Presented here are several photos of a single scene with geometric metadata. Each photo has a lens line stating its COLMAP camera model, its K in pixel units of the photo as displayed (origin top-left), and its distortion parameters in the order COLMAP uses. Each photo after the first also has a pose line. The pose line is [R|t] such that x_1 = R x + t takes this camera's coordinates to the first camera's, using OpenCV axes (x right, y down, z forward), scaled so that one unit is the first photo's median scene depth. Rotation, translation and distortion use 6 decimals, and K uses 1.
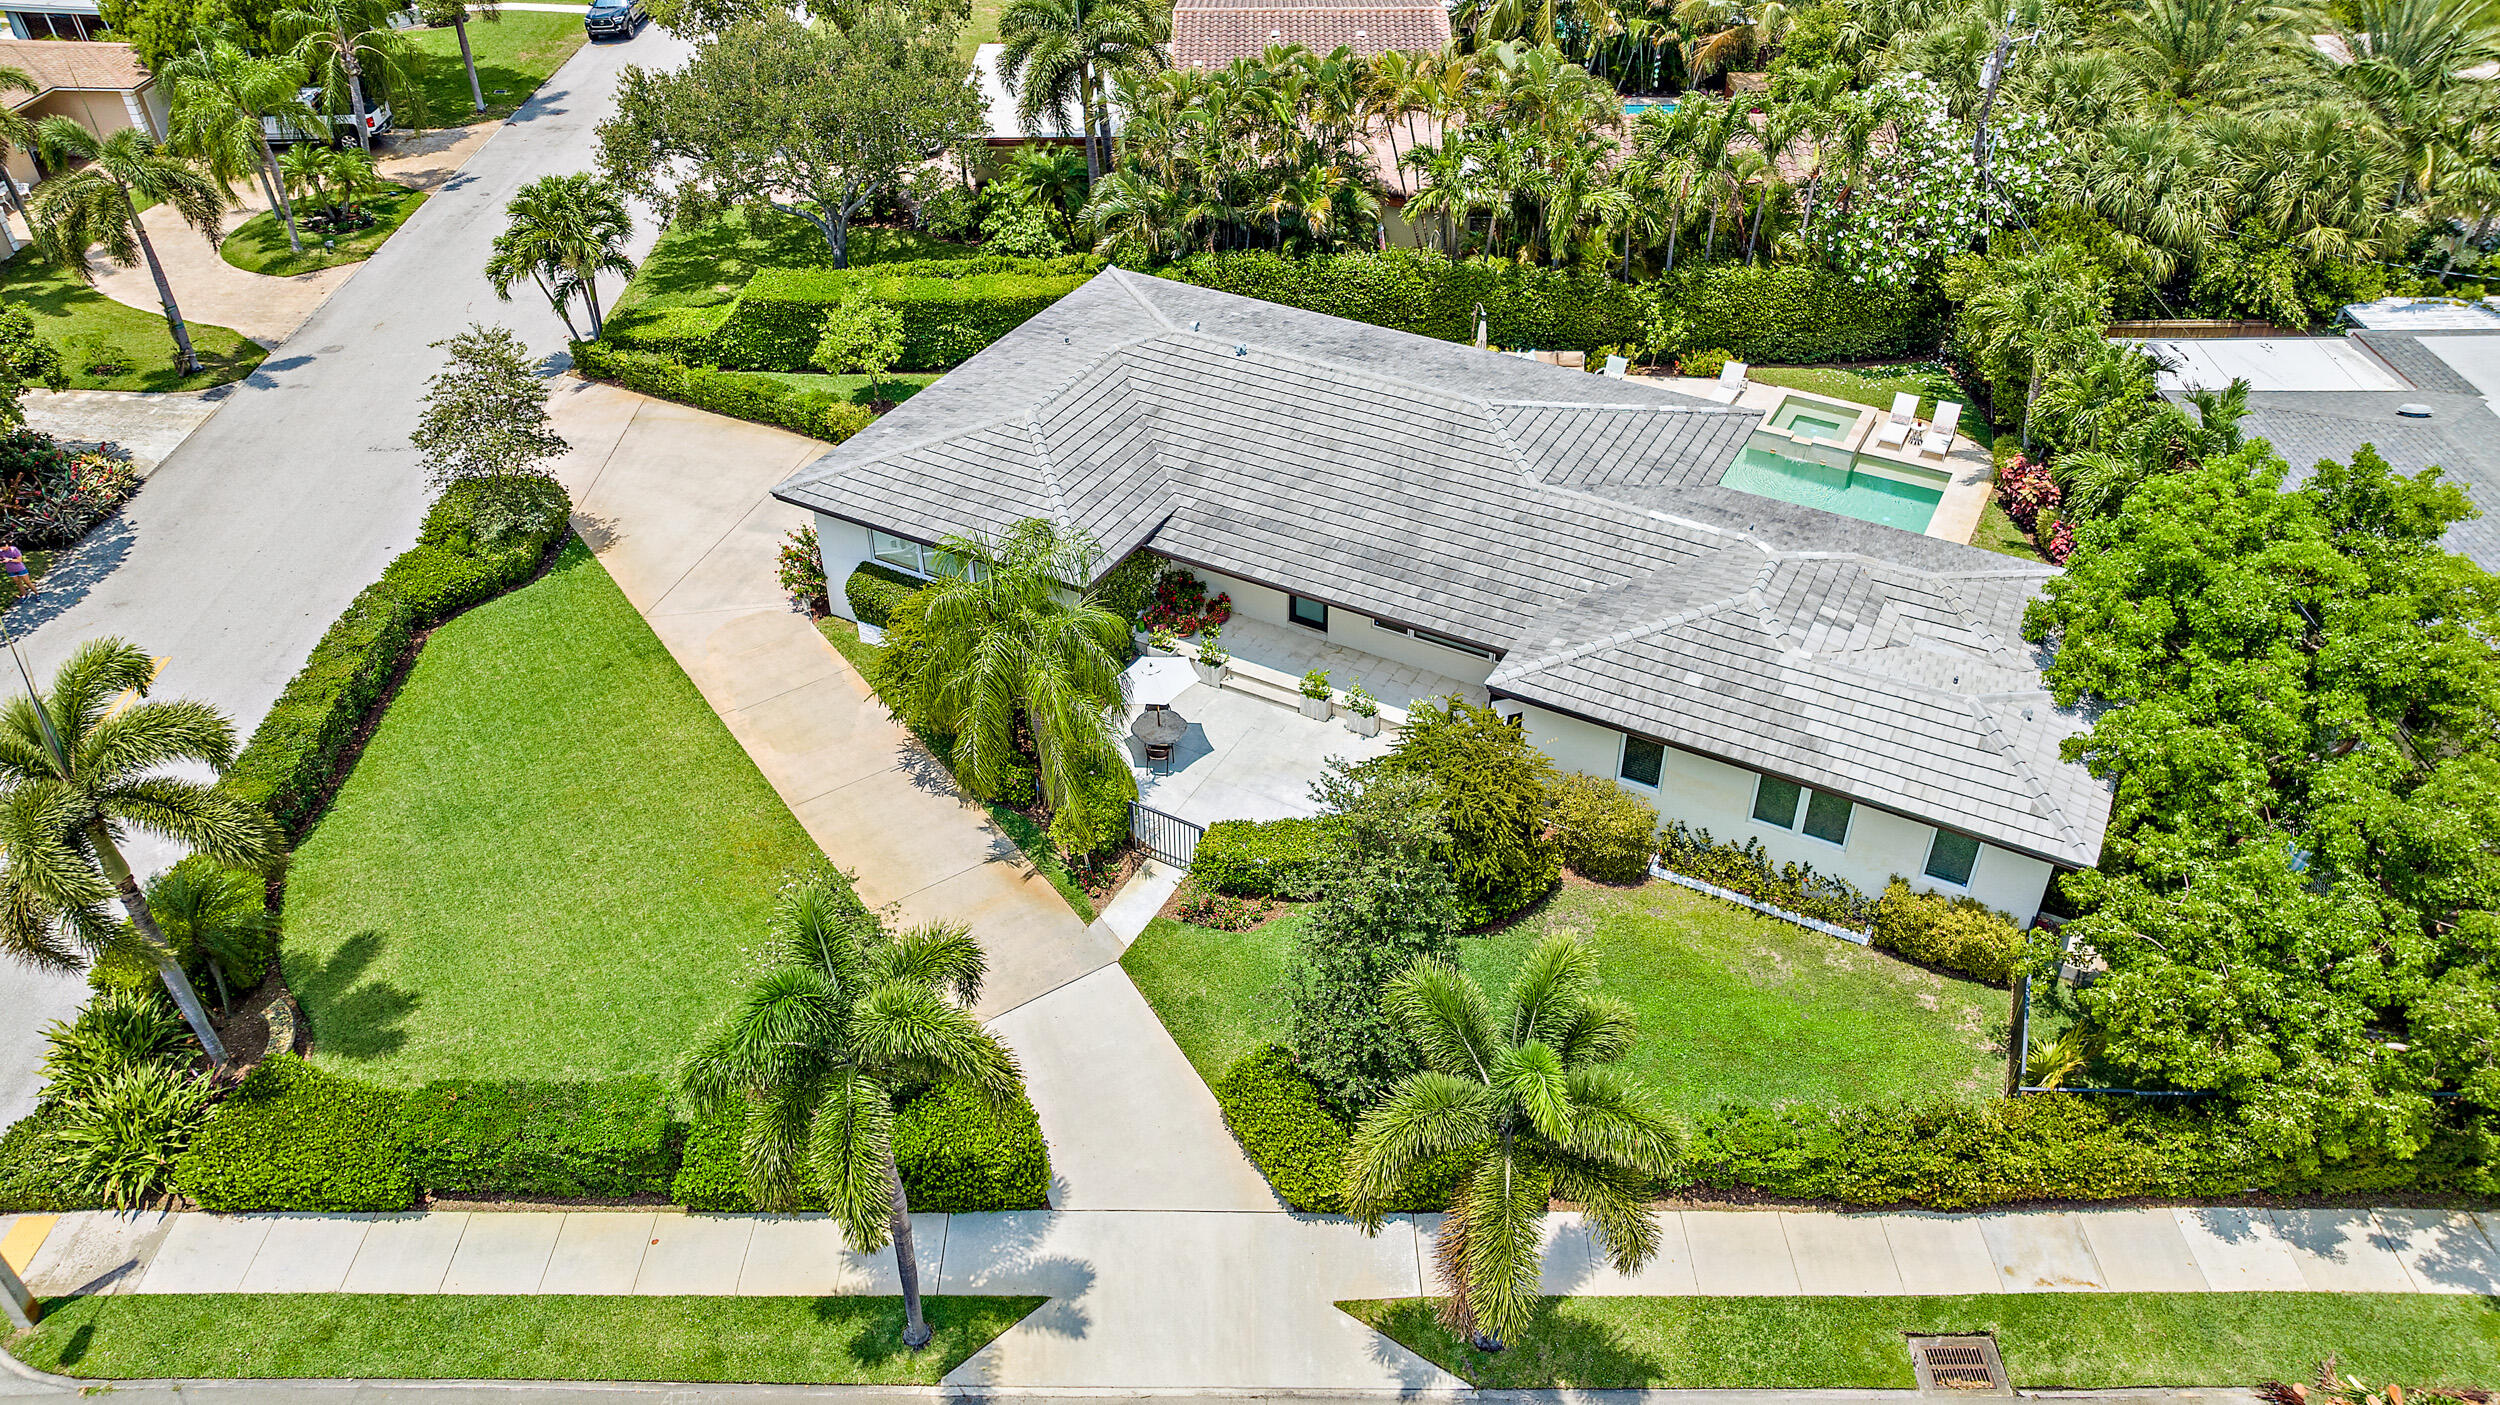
lens RADIAL K [[1743.0, 0, 1251.1], [0, 1743.0, 702.7], [0, 0, 1]] dist [-0.026518, 0.015302]
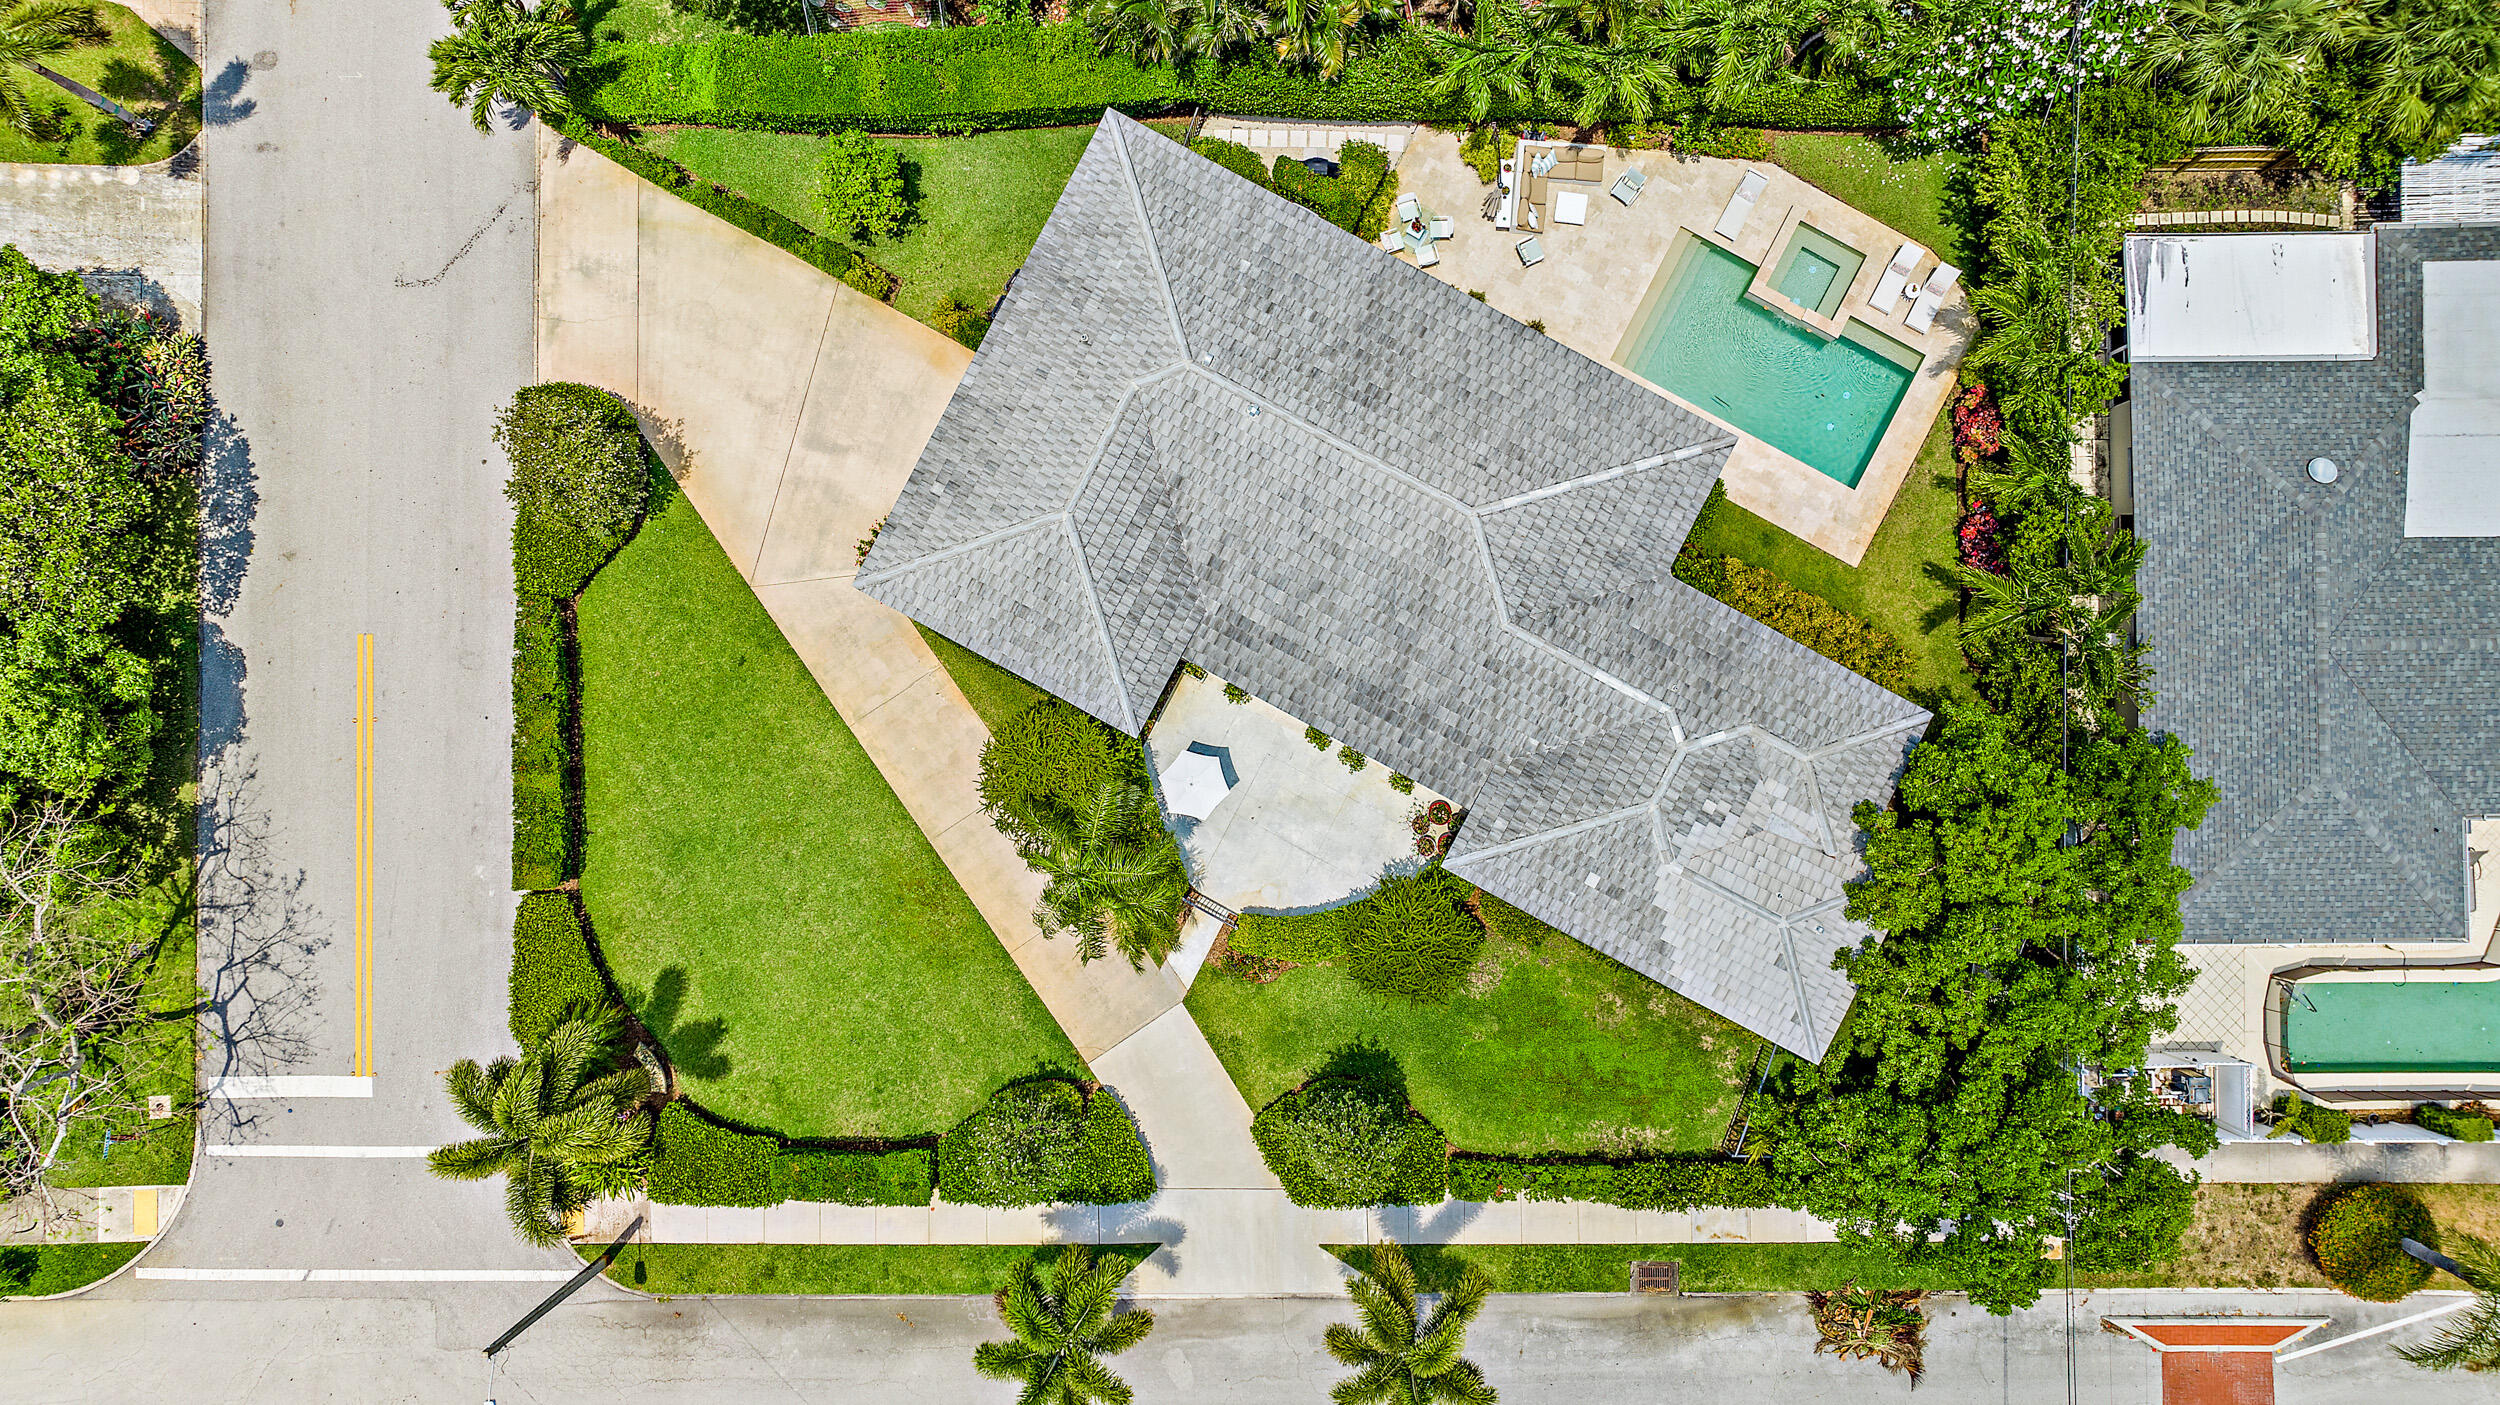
lens RADIAL K [[1743.0, 0, 1254.9], [0, 1743.0, 698.9], [0, 0, 1]] dist [-0.026518, 0.015302]
pose [[0.999916, -0.012456, -0.003619, -0.005435], [0.010710, 0.635409, 0.772101, -1.357539], [-0.007318, -0.772075, 0.635489, 0.278349]]
